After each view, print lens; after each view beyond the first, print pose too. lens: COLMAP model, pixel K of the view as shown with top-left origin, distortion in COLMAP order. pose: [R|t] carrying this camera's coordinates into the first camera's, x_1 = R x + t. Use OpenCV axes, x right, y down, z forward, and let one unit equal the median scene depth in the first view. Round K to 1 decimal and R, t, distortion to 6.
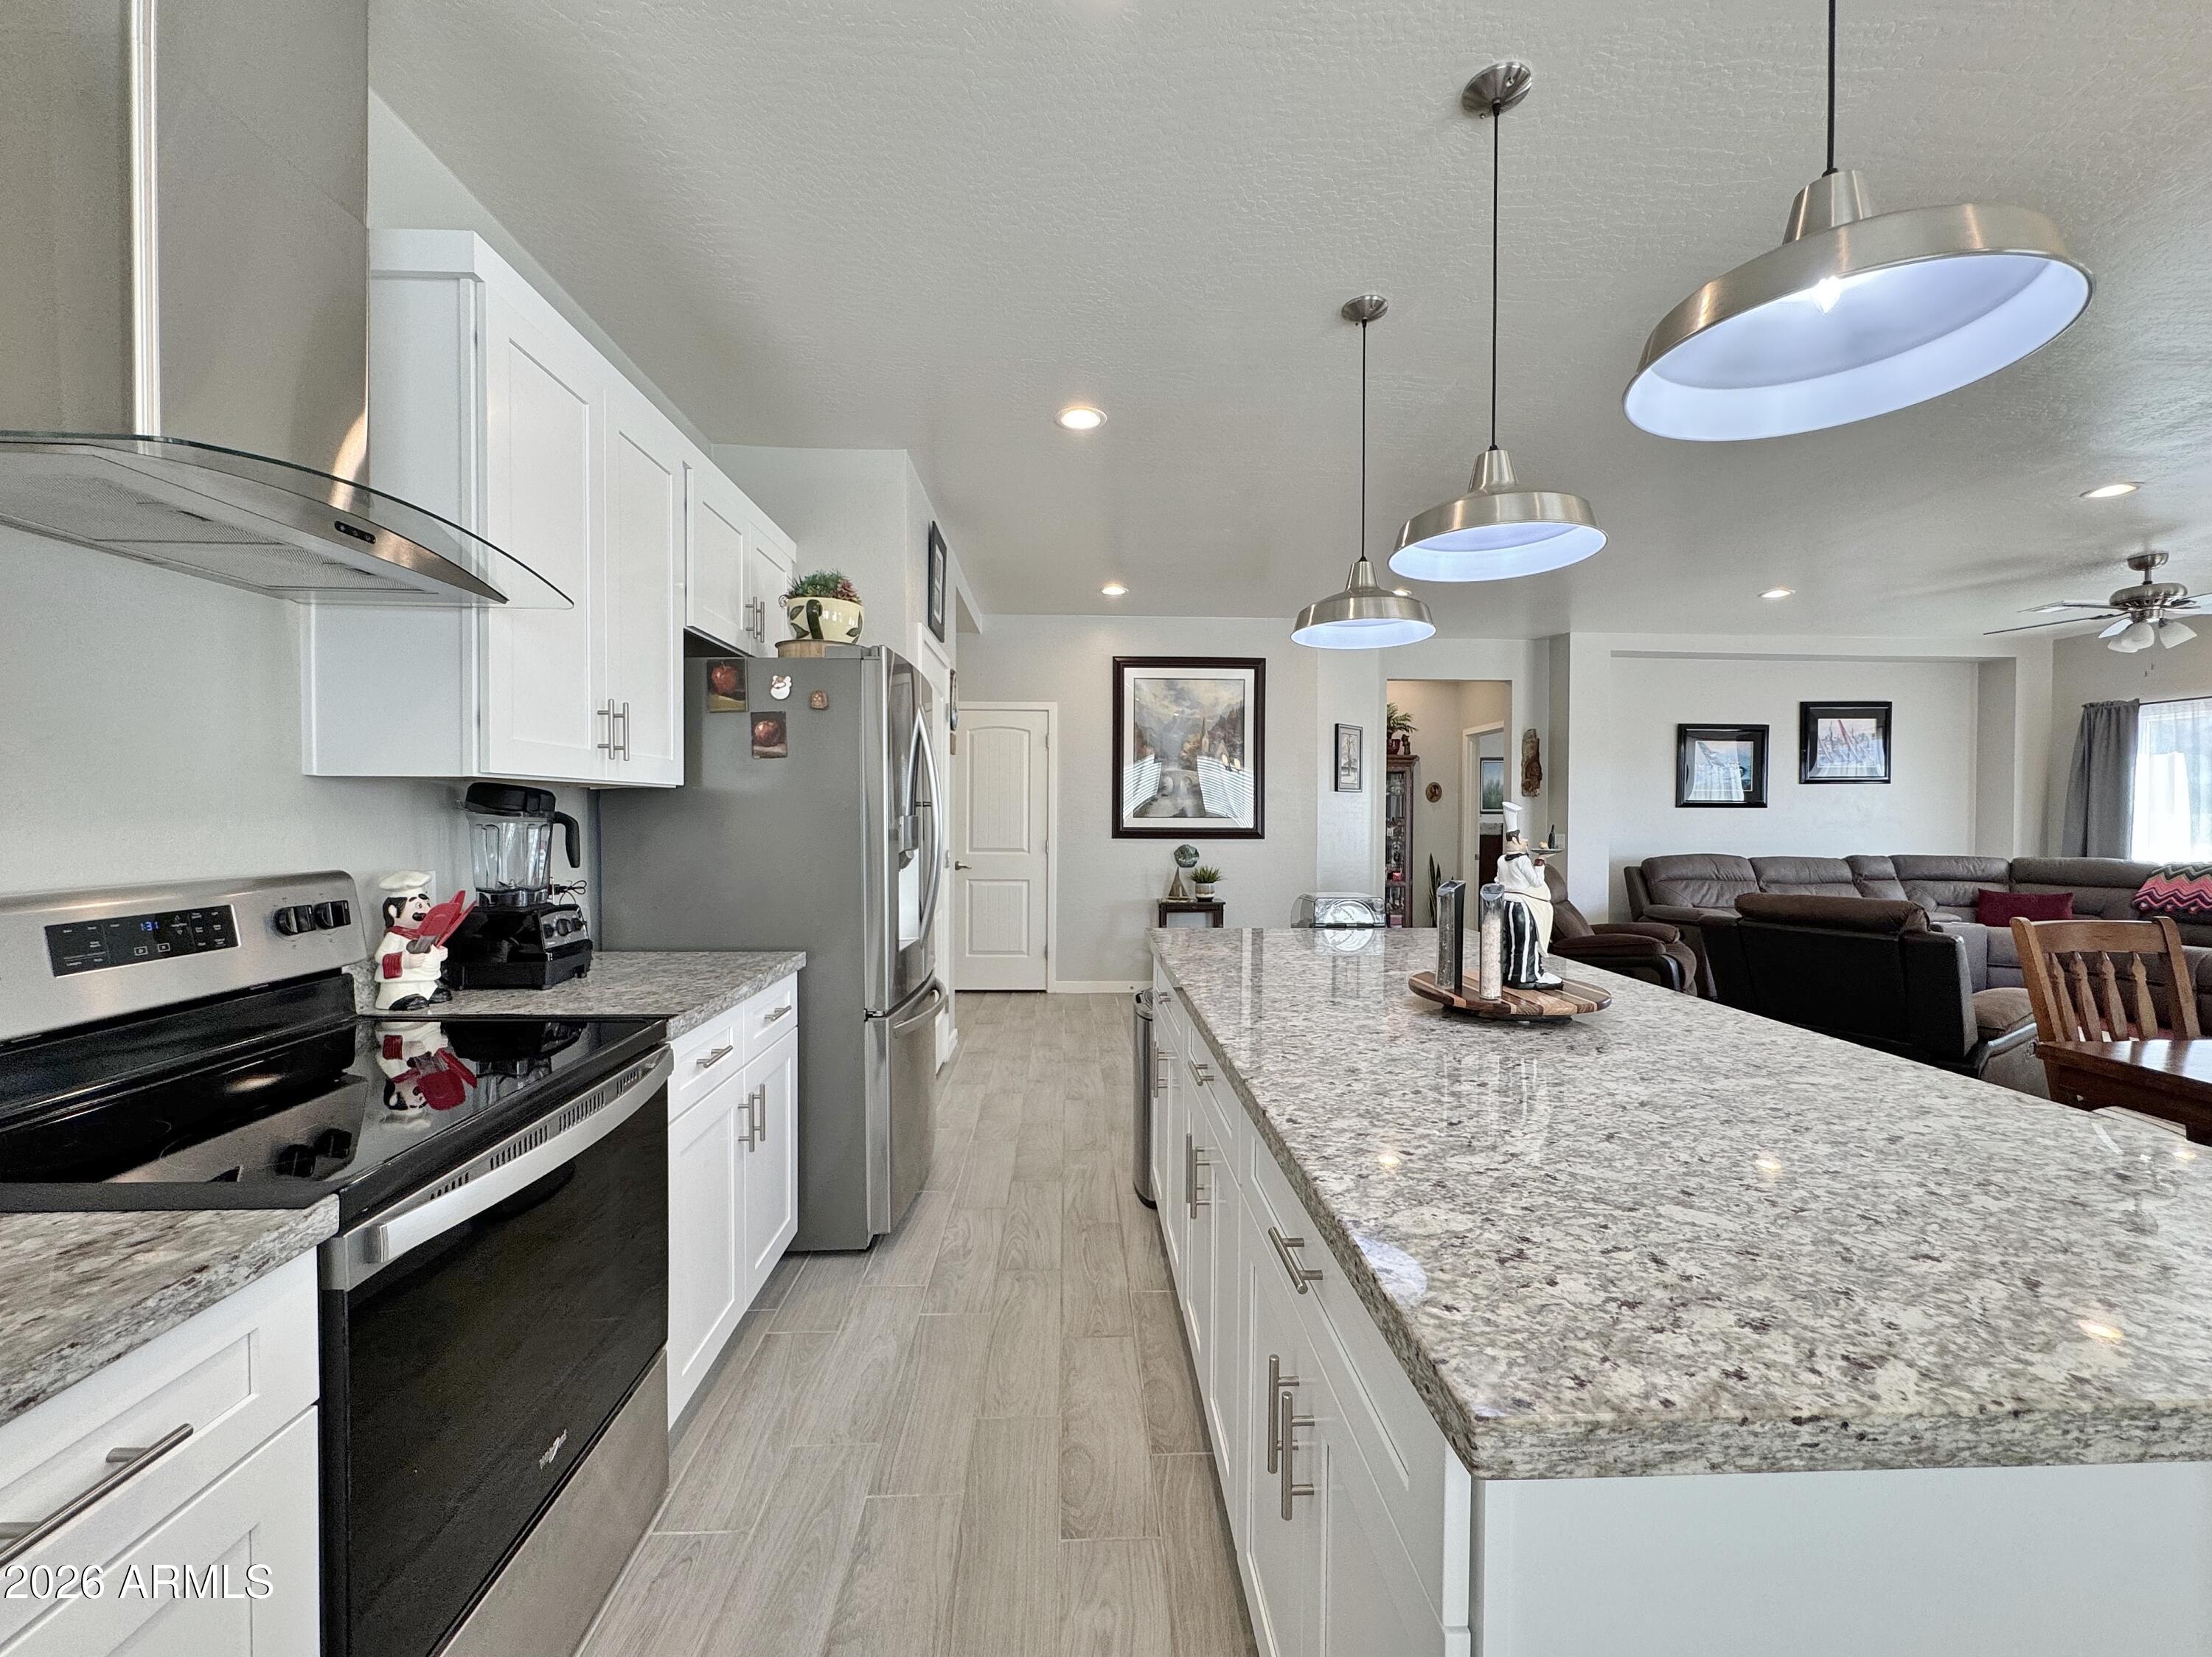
lens RADIAL K [[887.6, 0, 1104.5], [0, 887.6, 825.4], [0, 0, 1]] dist [-0.001005, -0.000231]
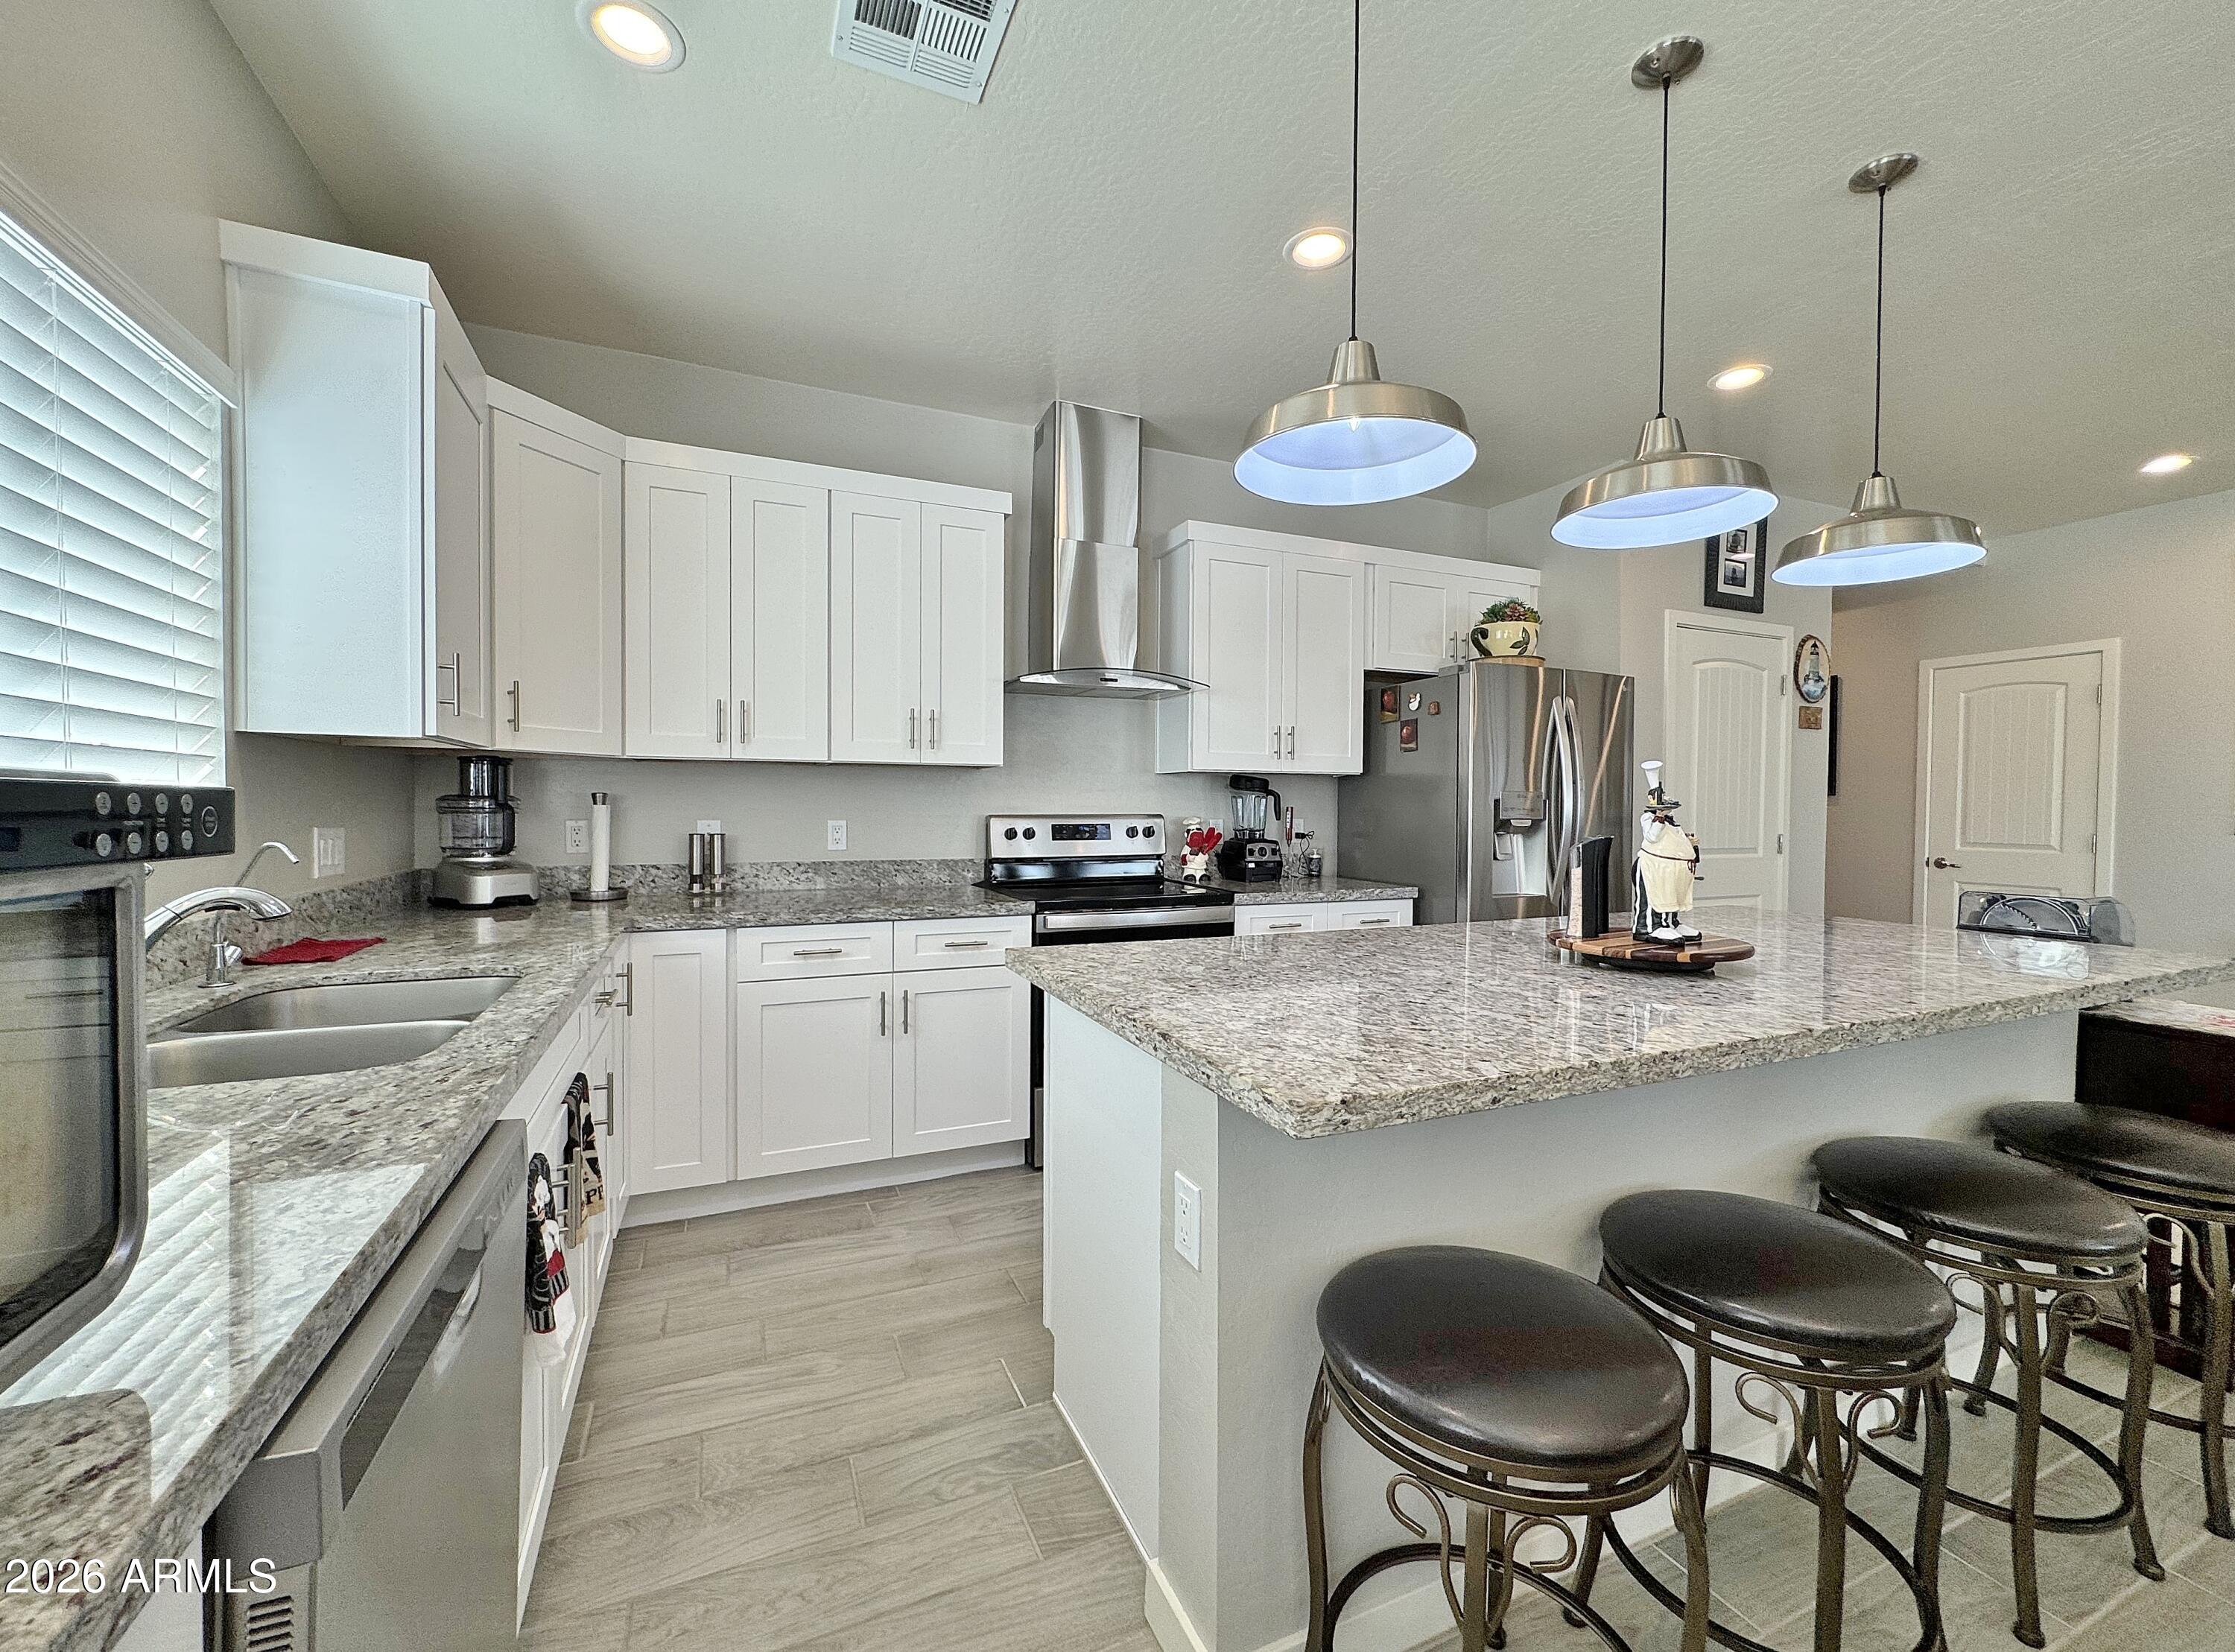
lens RADIAL K [[900.1, 0, 1118.4], [0, 900.1, 819.3], [0, 0, 1]] dist [-0.001373, -0.000029]
pose [[0.361217, 0.014233, -0.932373, 0.322554], [-0.016776, 0.999821, 0.008764, 0.011350], [0.932331, 0.012475, 0.361391, 0.012627]]
